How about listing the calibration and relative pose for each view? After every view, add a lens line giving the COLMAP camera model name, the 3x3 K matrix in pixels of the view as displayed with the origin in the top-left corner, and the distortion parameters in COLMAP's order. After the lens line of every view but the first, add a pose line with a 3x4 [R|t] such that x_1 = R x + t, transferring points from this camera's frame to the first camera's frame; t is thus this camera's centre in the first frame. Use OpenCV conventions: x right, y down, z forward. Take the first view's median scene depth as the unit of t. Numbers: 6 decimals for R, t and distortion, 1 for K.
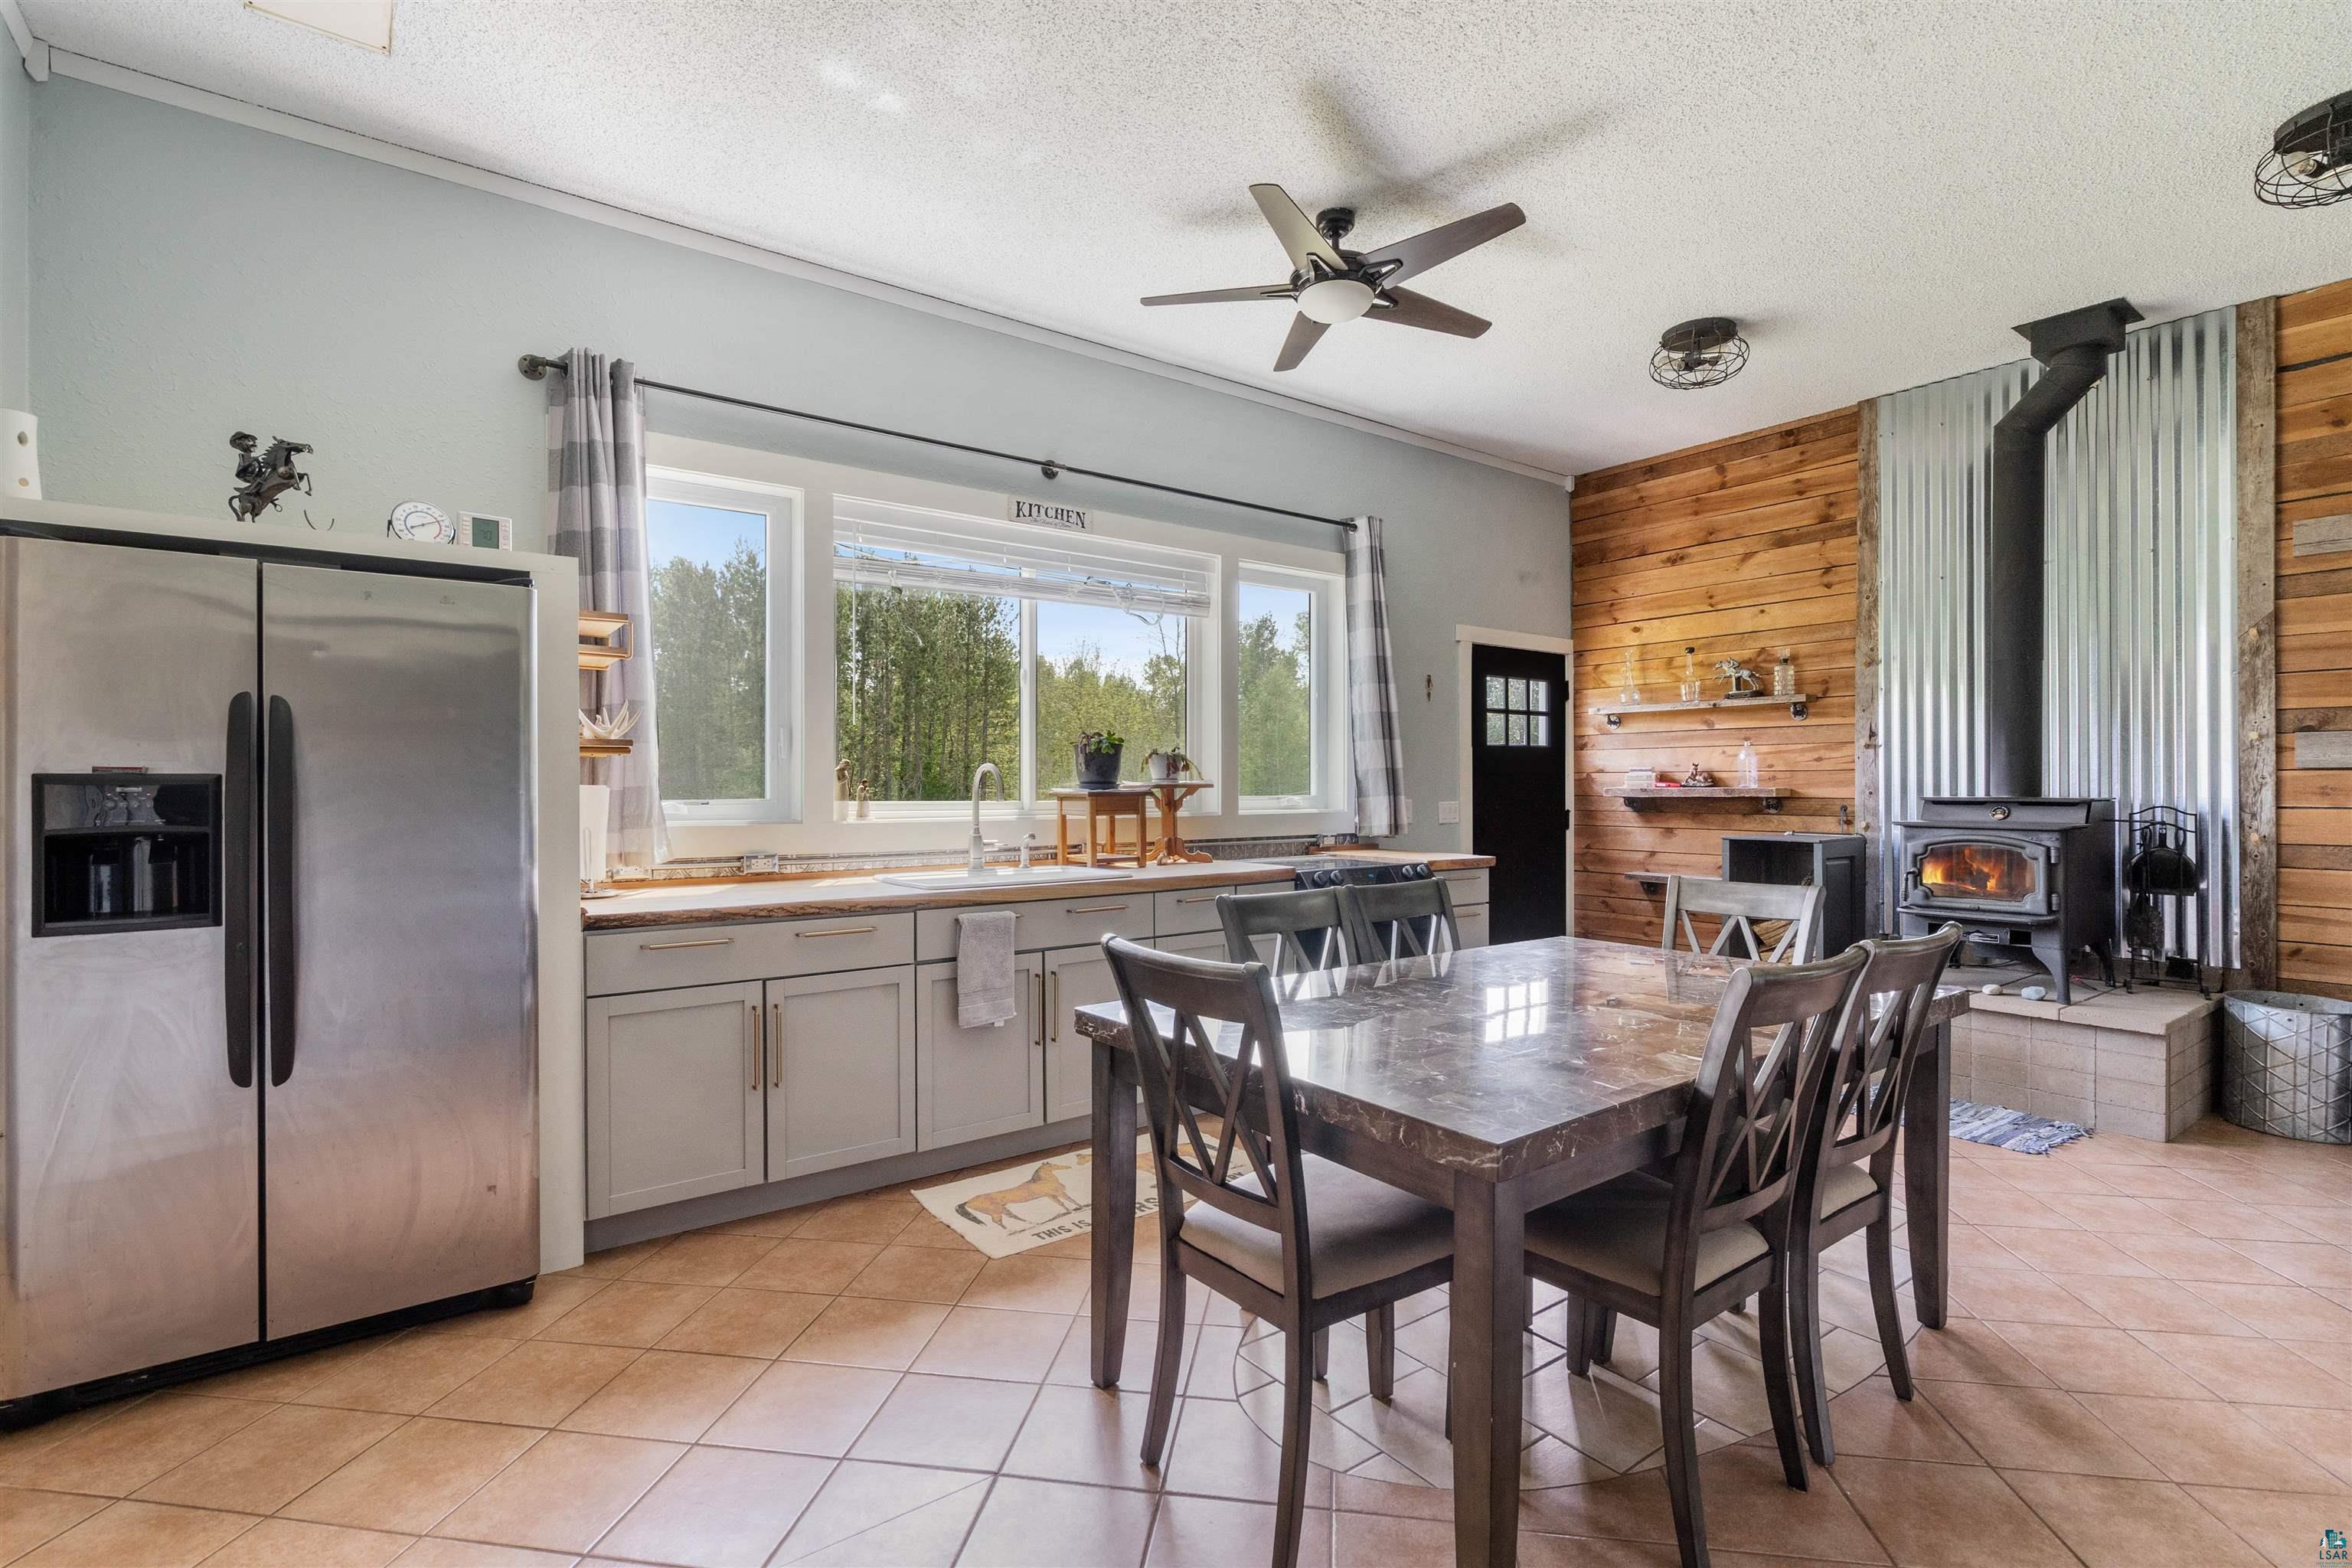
lens RADIAL K [[1088.9, 0, 1176.0], [0, 1088.9, 784.0], [0, 0, 1]] dist [0.001625, 0.000350]
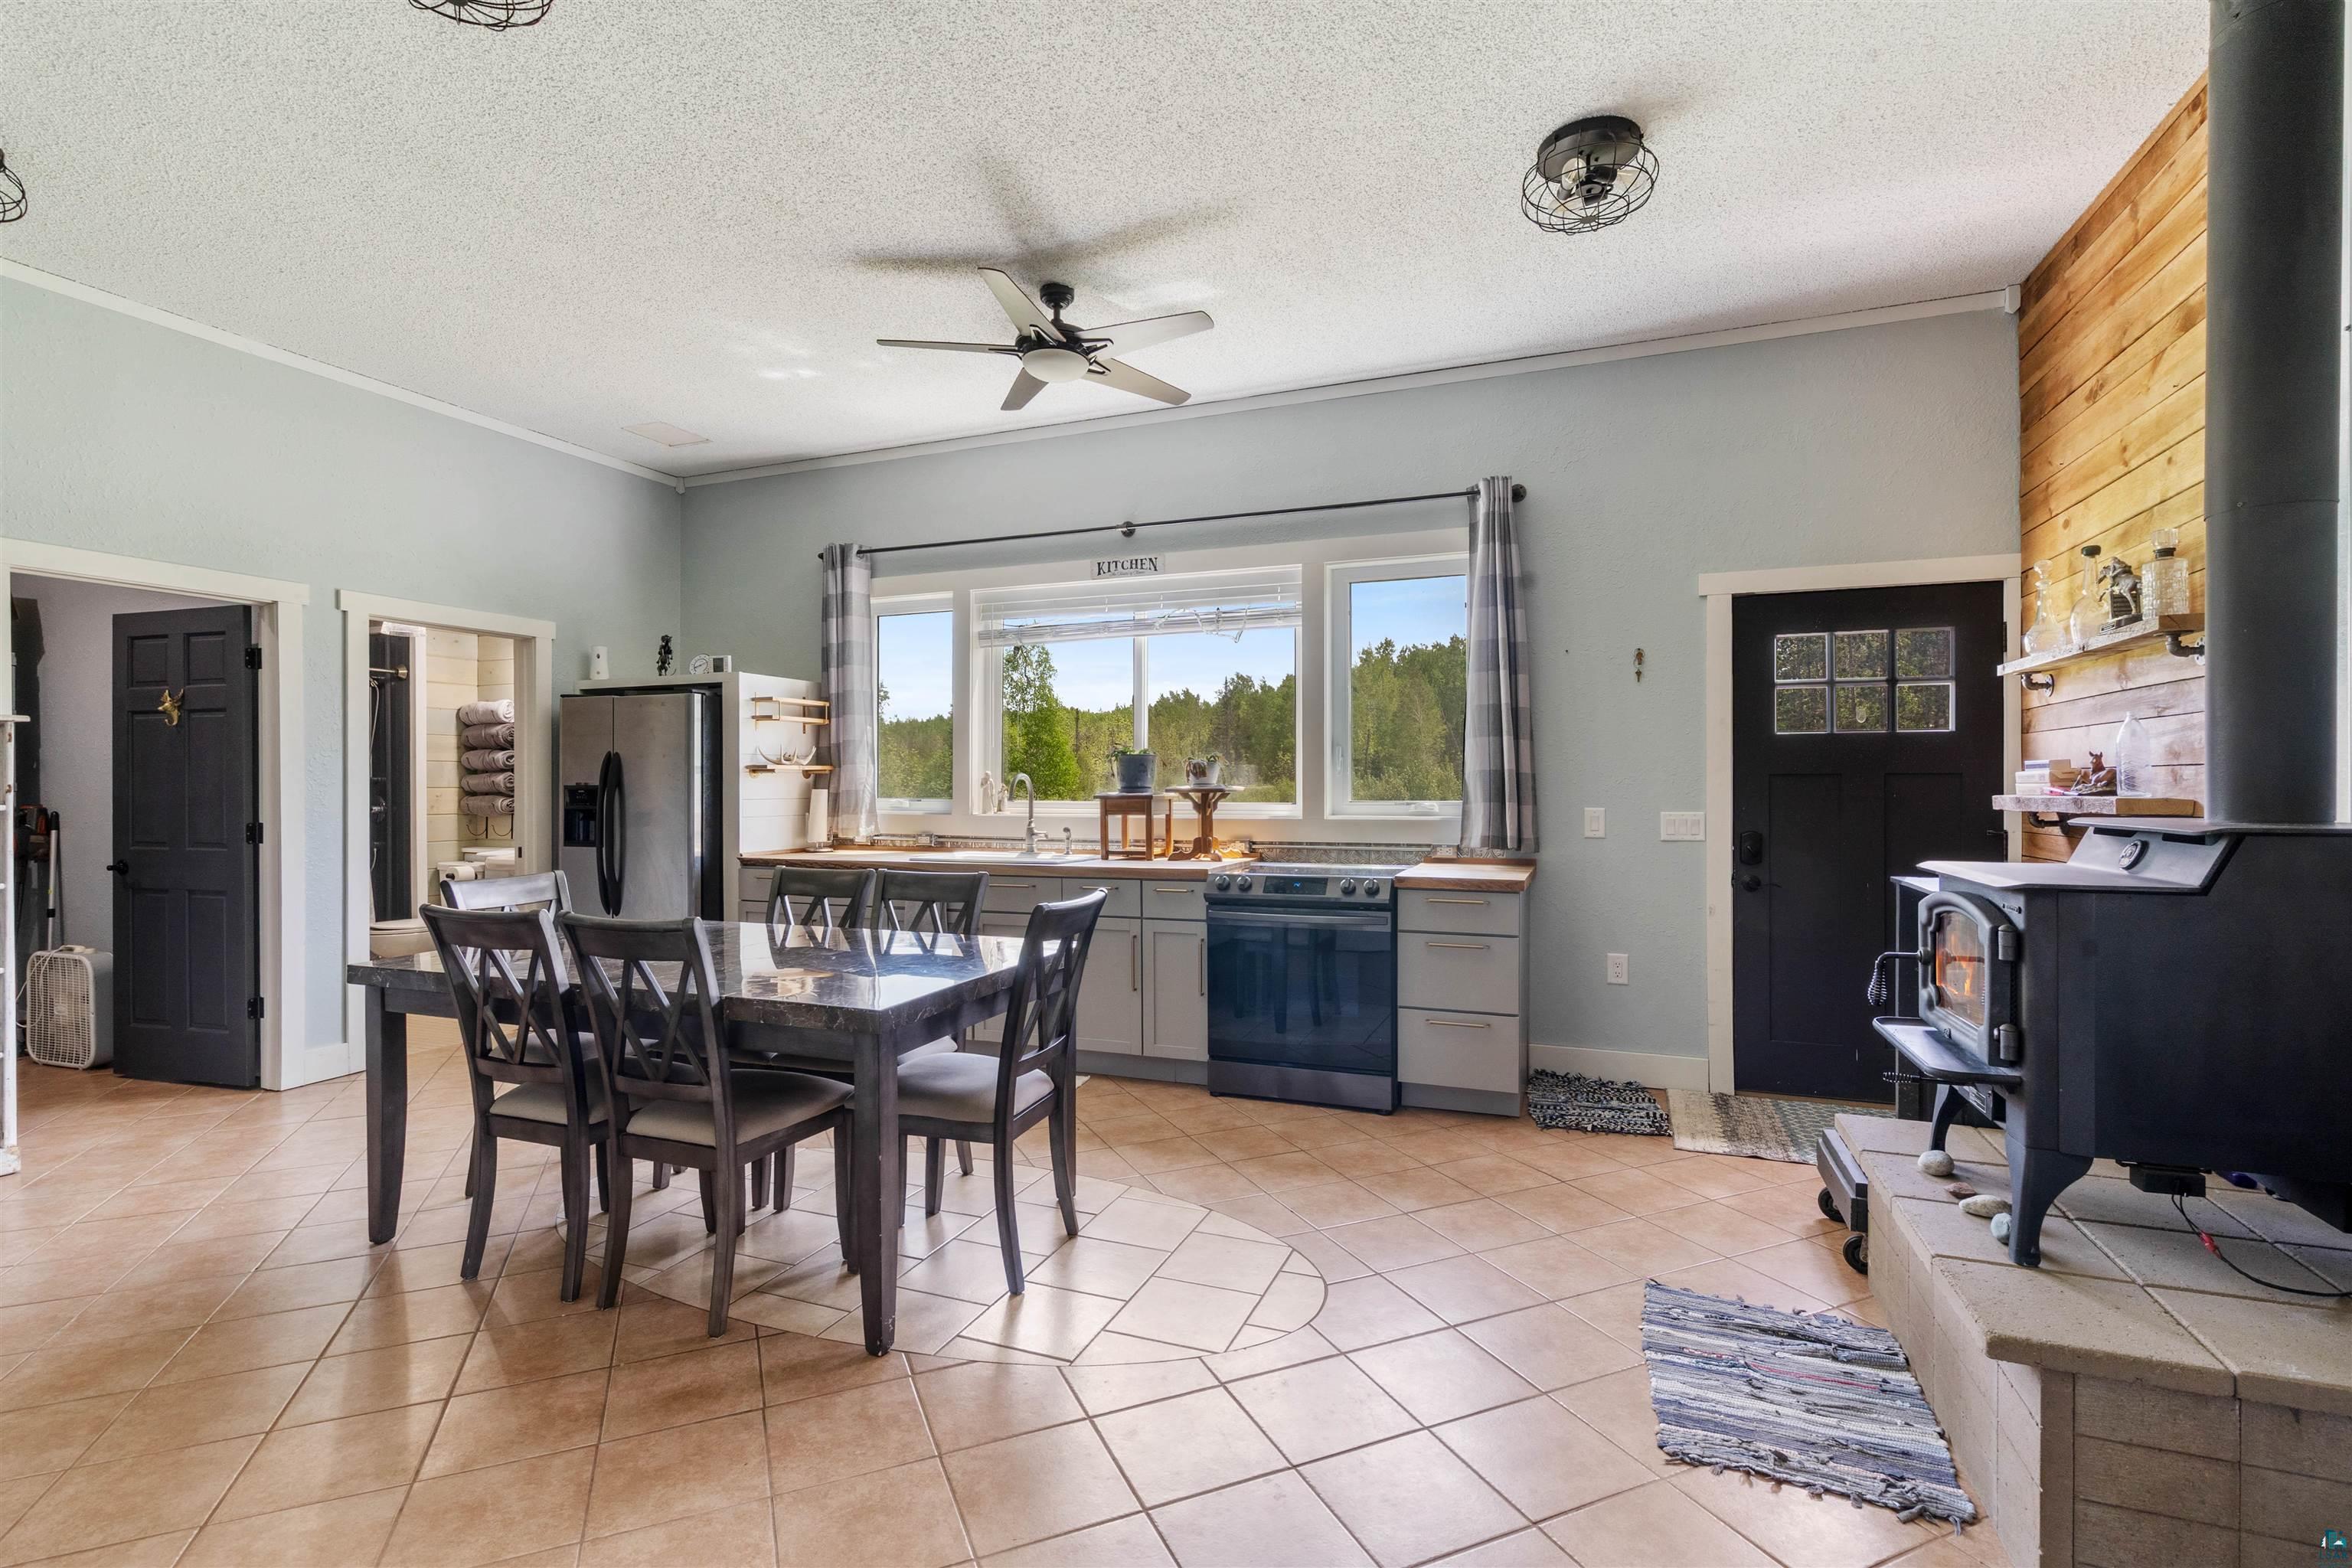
lens RADIAL K [[1088.9, 0, 1176.0], [0, 1088.9, 784.0], [0, 0, 1]] dist [0.001625, 0.000350]
pose [[0.524432, -0.000728, -0.851452, 1.054407], [0.001717, 0.999999, 0.000203, -0.005524], [0.851450, -0.001568, 0.524433, 0.455730]]
